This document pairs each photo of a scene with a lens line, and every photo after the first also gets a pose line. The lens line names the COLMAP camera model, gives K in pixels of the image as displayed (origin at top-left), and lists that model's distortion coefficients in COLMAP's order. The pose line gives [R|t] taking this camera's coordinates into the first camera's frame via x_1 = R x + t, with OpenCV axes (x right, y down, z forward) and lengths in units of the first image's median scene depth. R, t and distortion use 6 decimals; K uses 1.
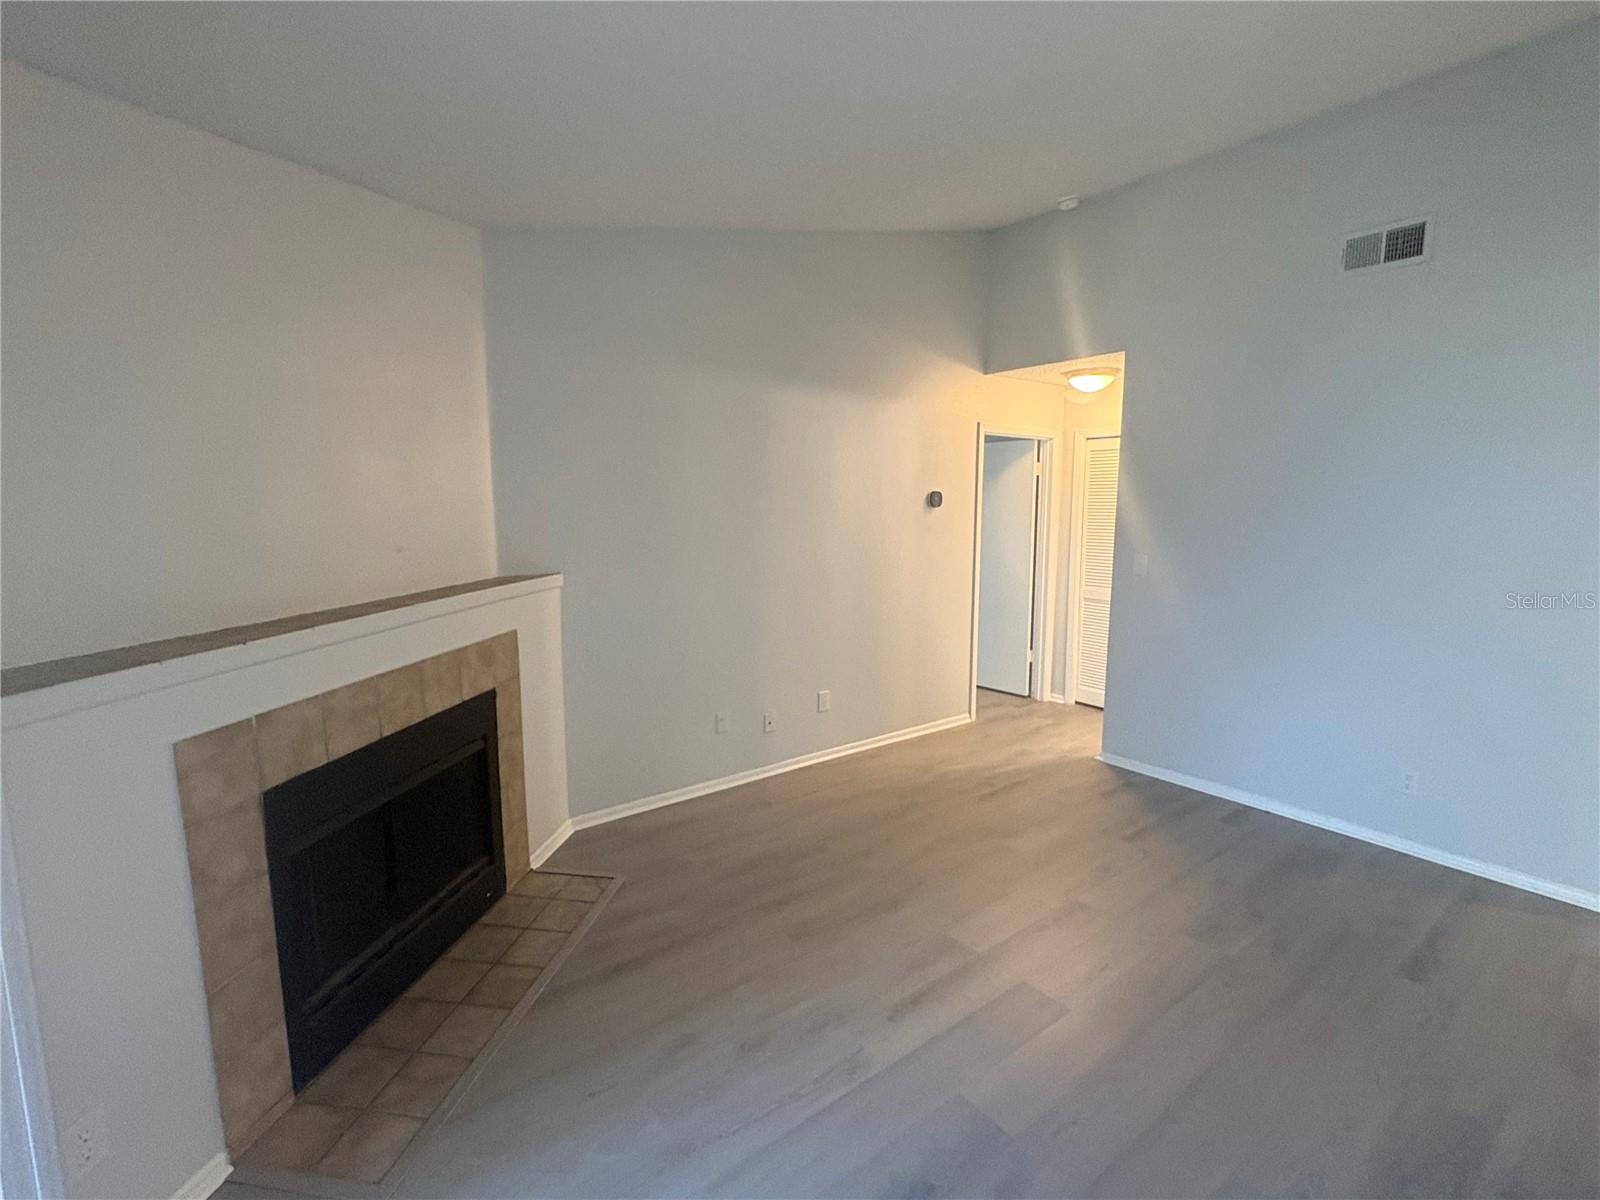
lens RADIAL K [[728.3, 0, 803.5], [0, 728.3, 592.8], [0, 0, 1]] dist [-0.003610, 0.001886]
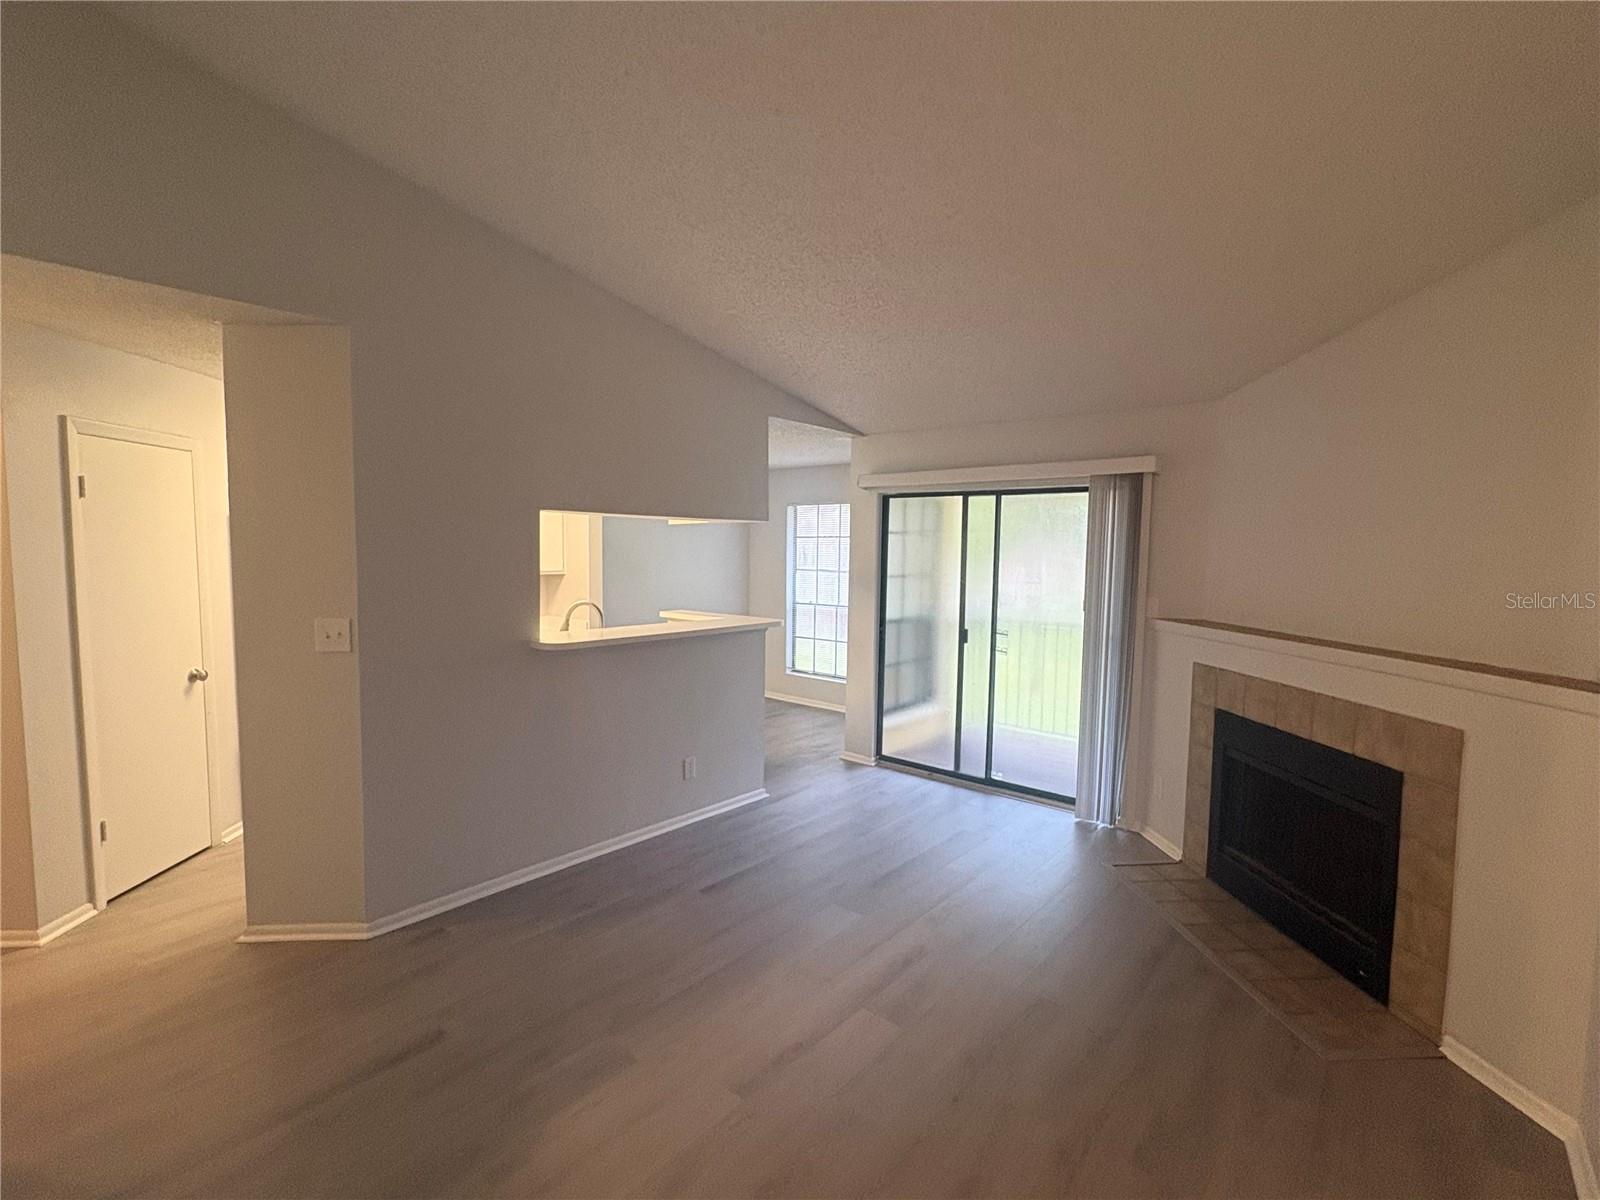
lens RADIAL K [[728.3, 0, 804.8], [0, 728.3, 597.2], [0, 0, 1]] dist [-0.003610, 0.001886]
pose [[-0.973167, 0.003162, -0.230079, 0.581224], [-0.042798, 0.979971, 0.194489, -0.260858], [0.226085, 0.199117, -0.953540, 1.925742]]
